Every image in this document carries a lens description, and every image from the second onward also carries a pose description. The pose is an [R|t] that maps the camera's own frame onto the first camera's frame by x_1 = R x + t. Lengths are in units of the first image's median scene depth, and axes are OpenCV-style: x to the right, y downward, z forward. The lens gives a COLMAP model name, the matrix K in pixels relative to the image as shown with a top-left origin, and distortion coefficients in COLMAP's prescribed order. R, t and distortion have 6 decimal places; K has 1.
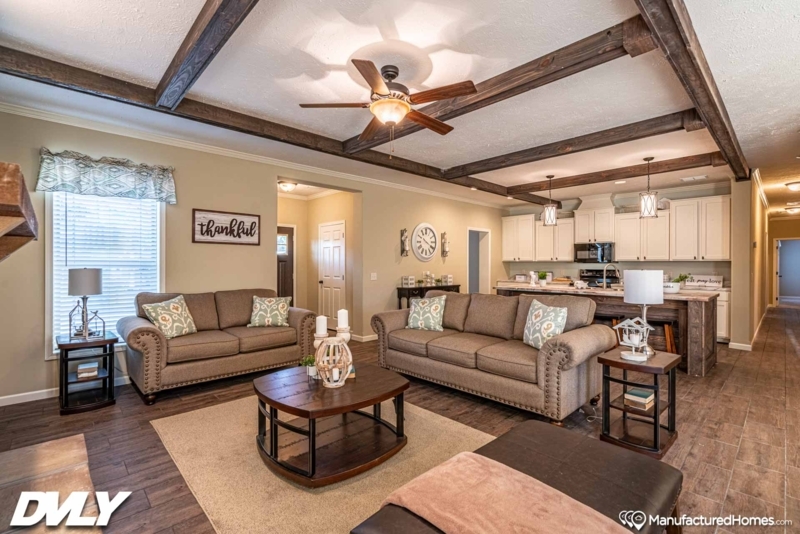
lens RADIAL K [[365.9, 0, 401.1], [0, 365.9, 264.8], [0, 0, 1]] dist [0.005343, 0.000499]
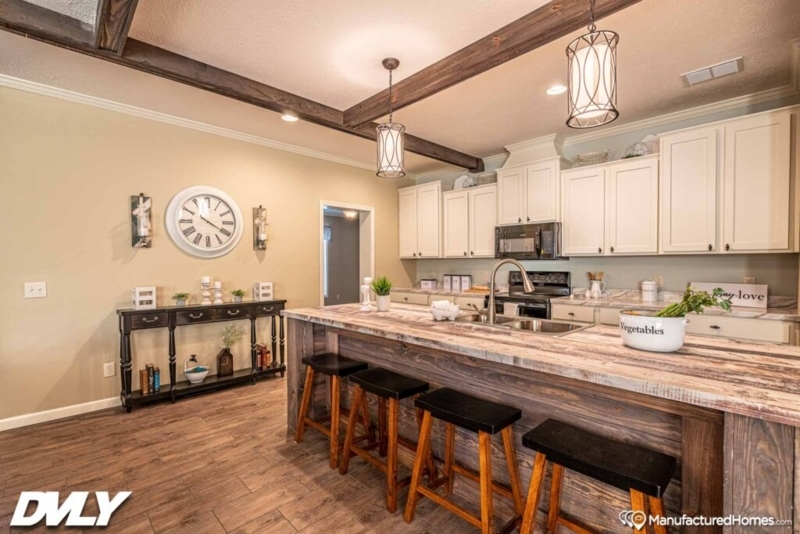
lens RADIAL K [[365.9, 0, 398.9], [0, 365.9, 268.4], [0, 0, 1]] dist [0.005343, 0.000499]
pose [[0.999965, -0.004776, 0.006940, 0.337222], [0.004703, 0.999933, 0.010567, 0.001361], [-0.006990, -0.010534, 0.999920, 0.452873]]
